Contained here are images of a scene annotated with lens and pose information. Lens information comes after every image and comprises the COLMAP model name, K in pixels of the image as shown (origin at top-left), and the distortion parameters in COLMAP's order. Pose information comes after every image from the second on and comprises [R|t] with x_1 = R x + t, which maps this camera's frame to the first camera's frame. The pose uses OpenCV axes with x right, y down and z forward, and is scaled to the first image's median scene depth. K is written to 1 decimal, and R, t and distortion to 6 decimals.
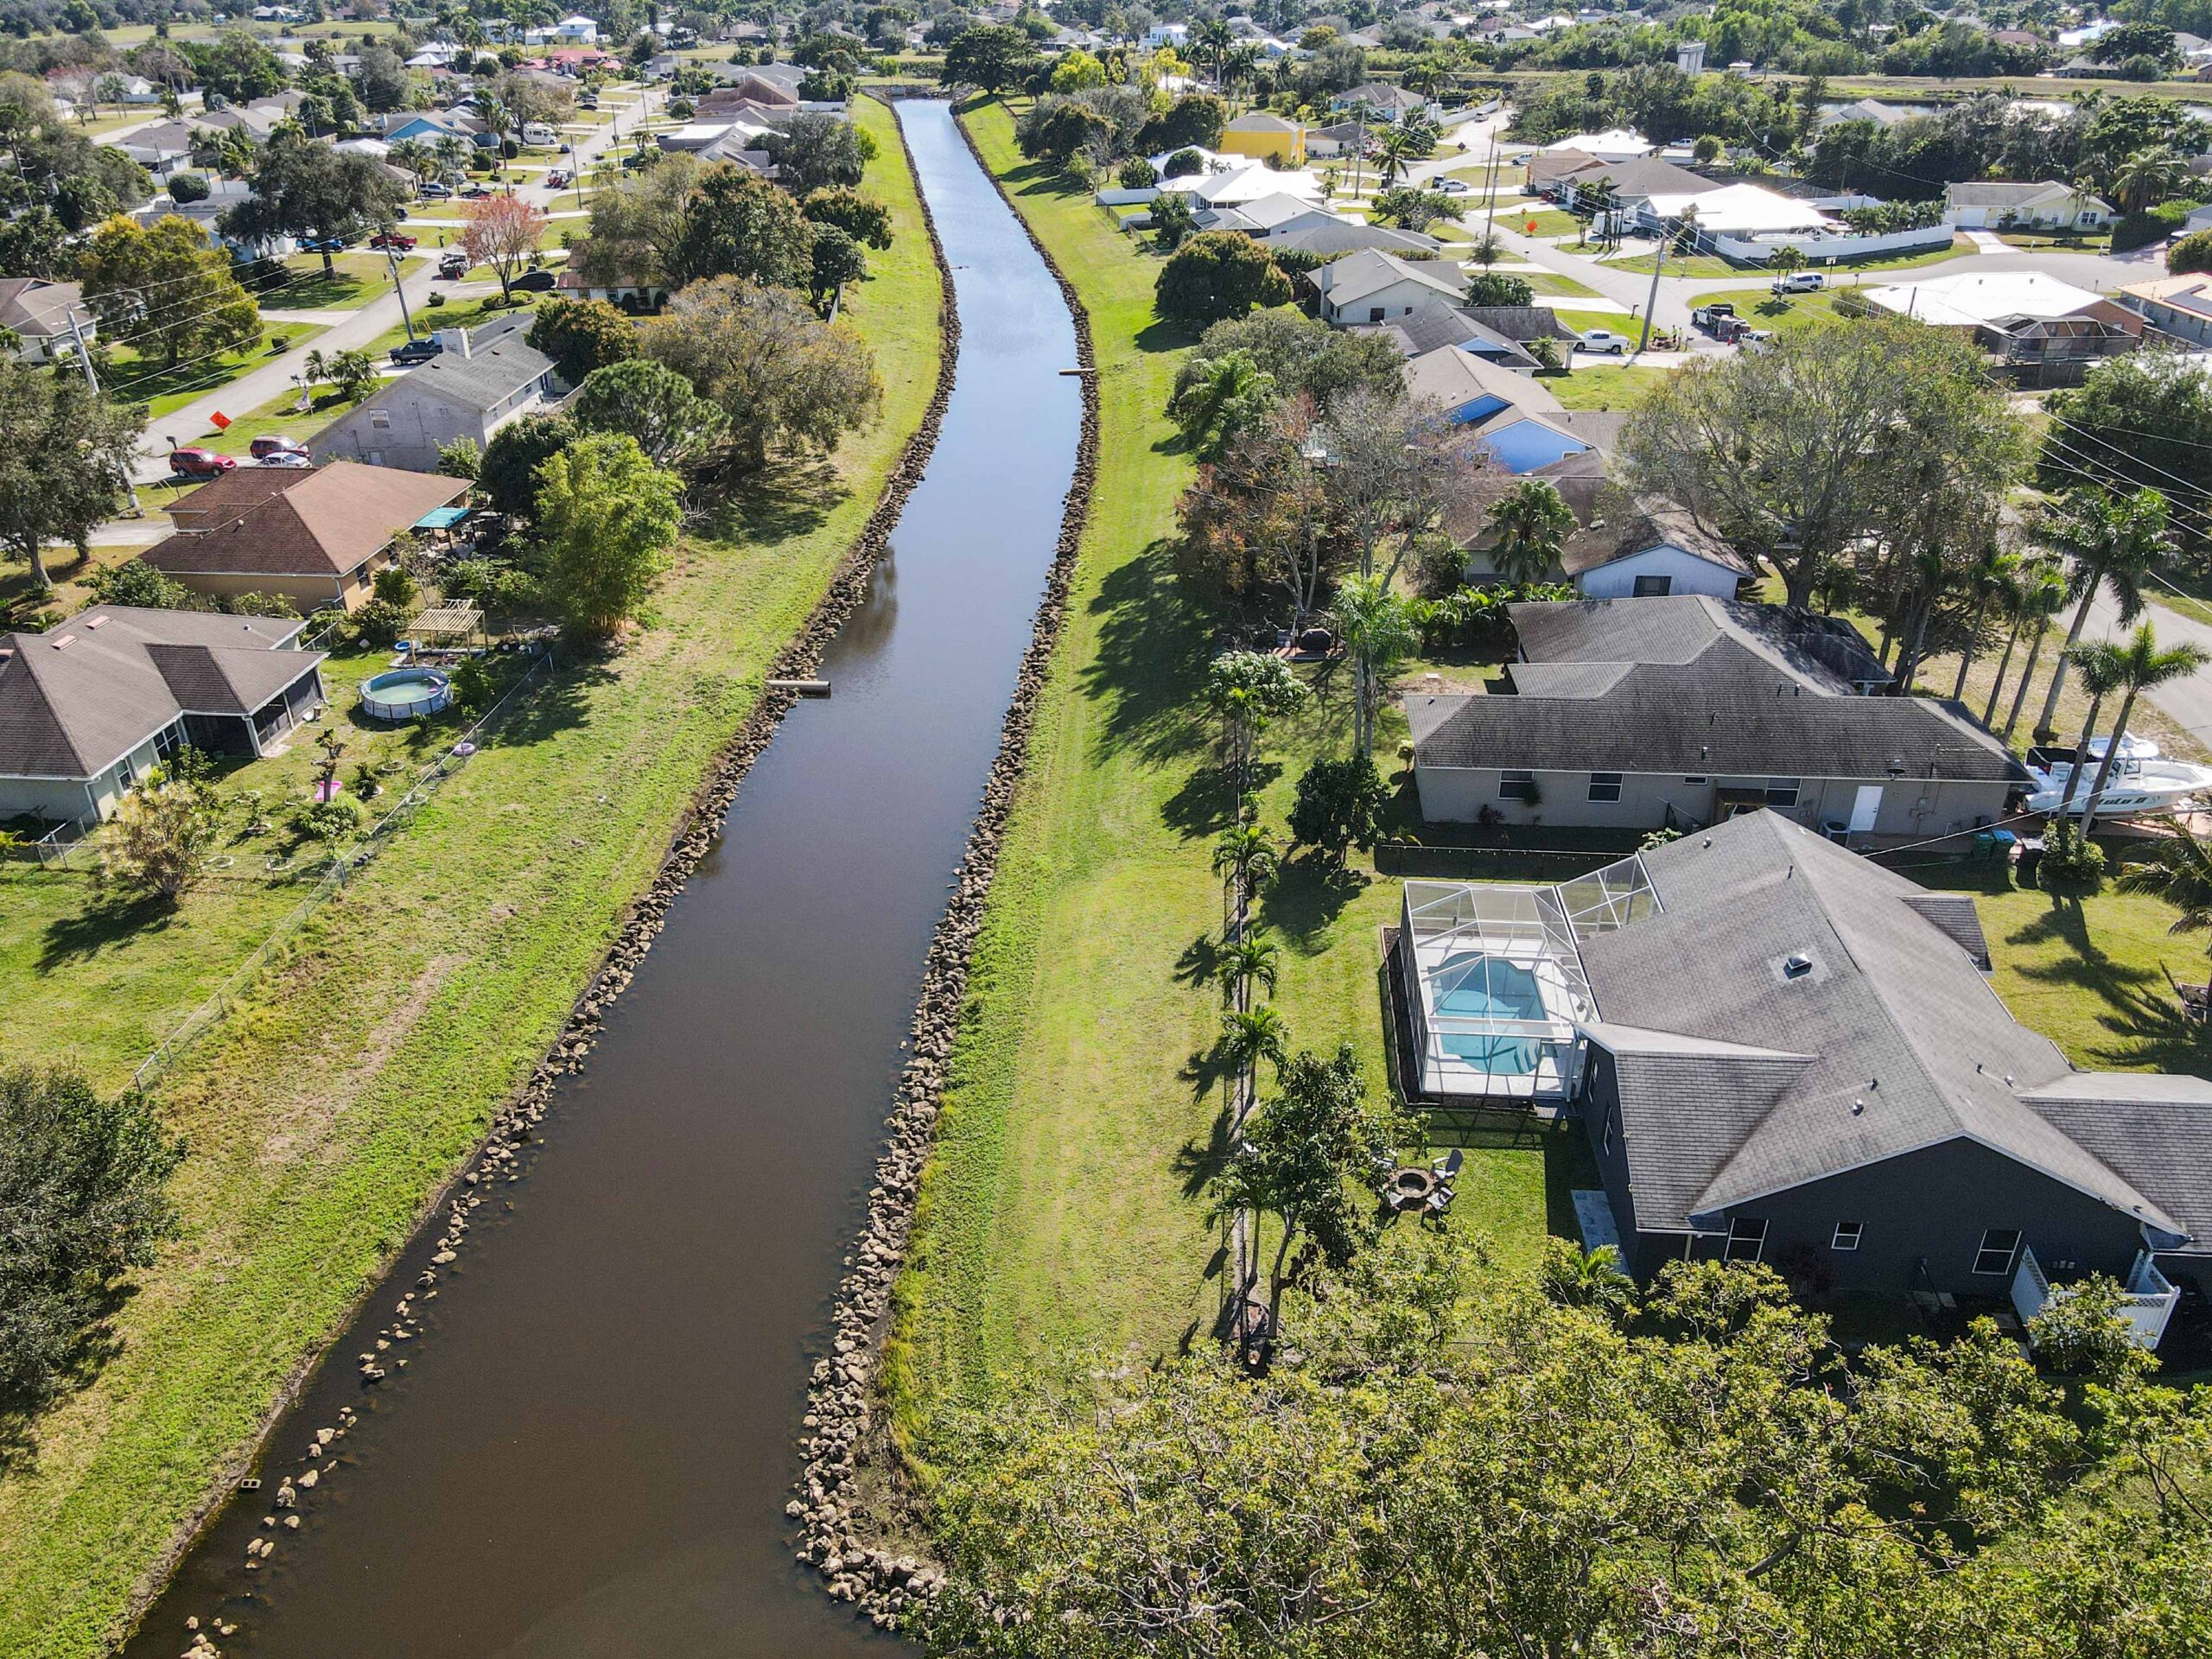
lens RADIAL K [[1606.6, 0, 1106.0], [0, 1606.6, 829.5], [0, 0, 1]] dist [-0.023509, 0.003469]
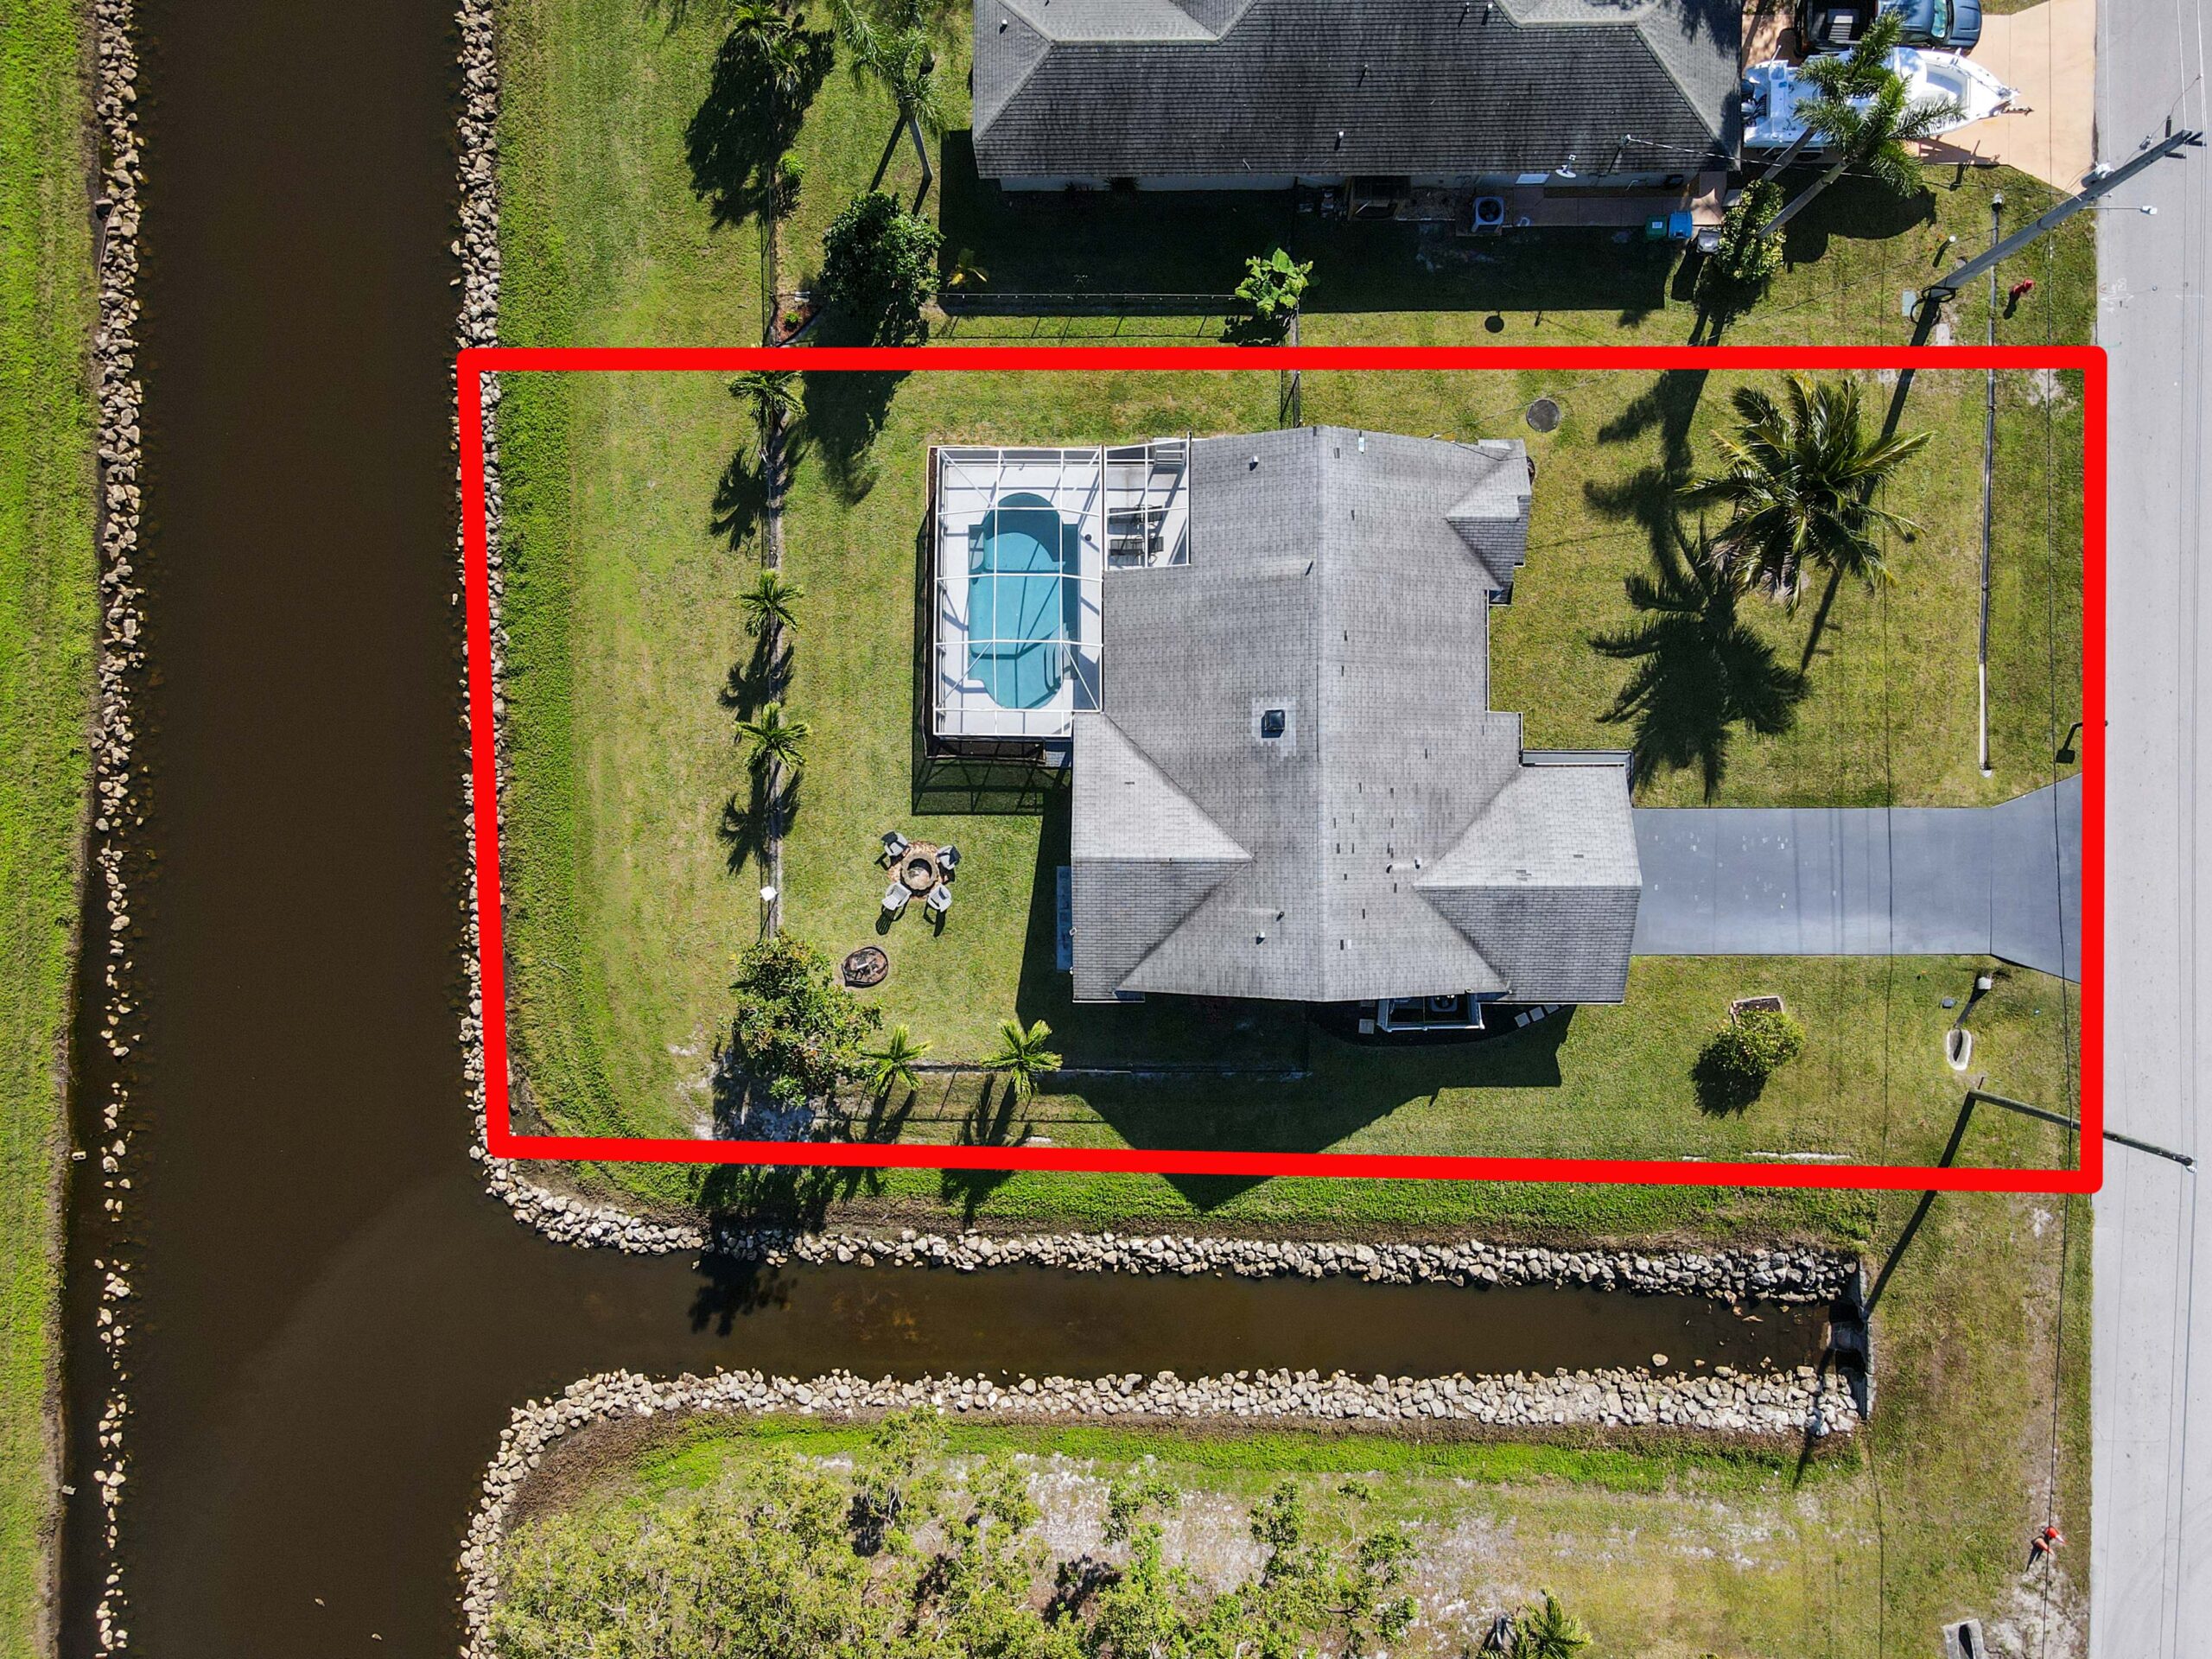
lens RADIAL K [[1583.2, 0, 1106.0], [0, 1583.2, 829.5], [0, 0, 1]] dist [-0.005642, 0.003237]
pose [[0.997714, -0.067123, 0.007844, 0.309009], [0.024925, 0.473379, 0.880506, -0.776106], [-0.062816, -0.878297, 0.473970, 0.459623]]
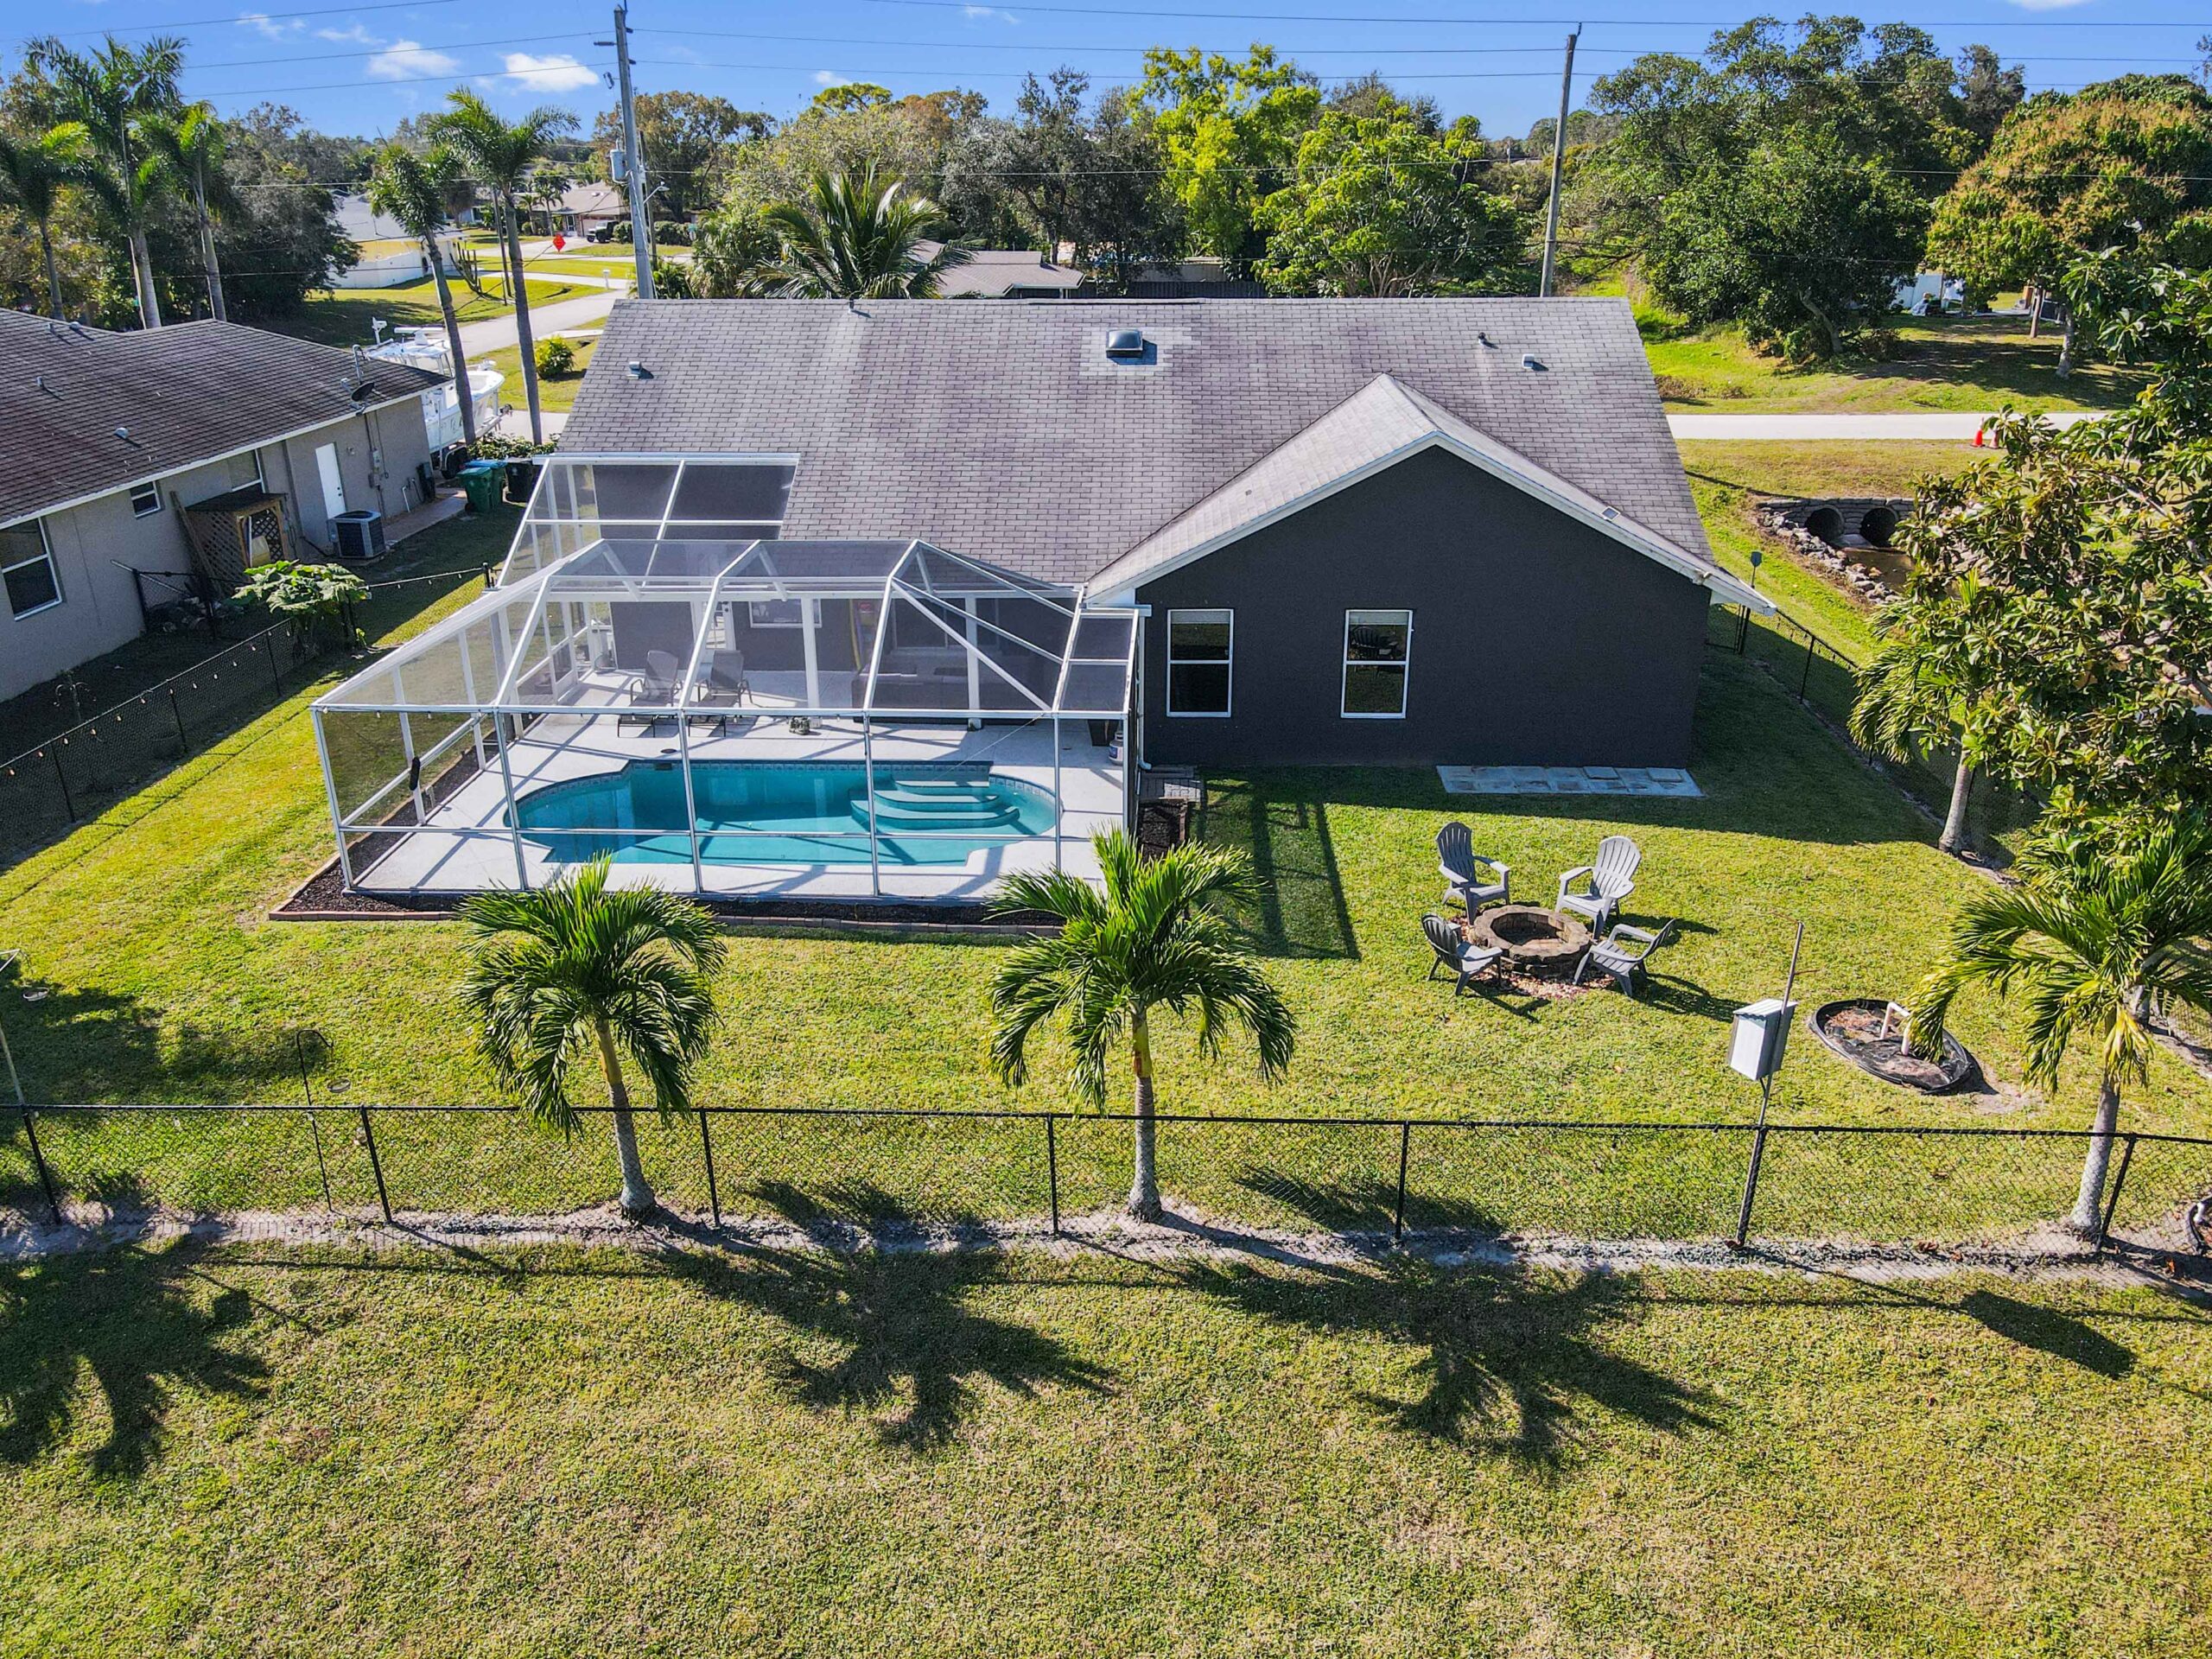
lens RADIAL K [[1582.8, 0, 1106.0], [0, 1582.8, 829.5], [0, 0, 1]] dist [0.023030, -0.000181]
pose [[-0.037367, -0.394831, 0.917994, -0.139962], [0.468518, 0.804490, 0.365084, 0.014760], [-0.882663, 0.443739, 0.154924, 0.988273]]
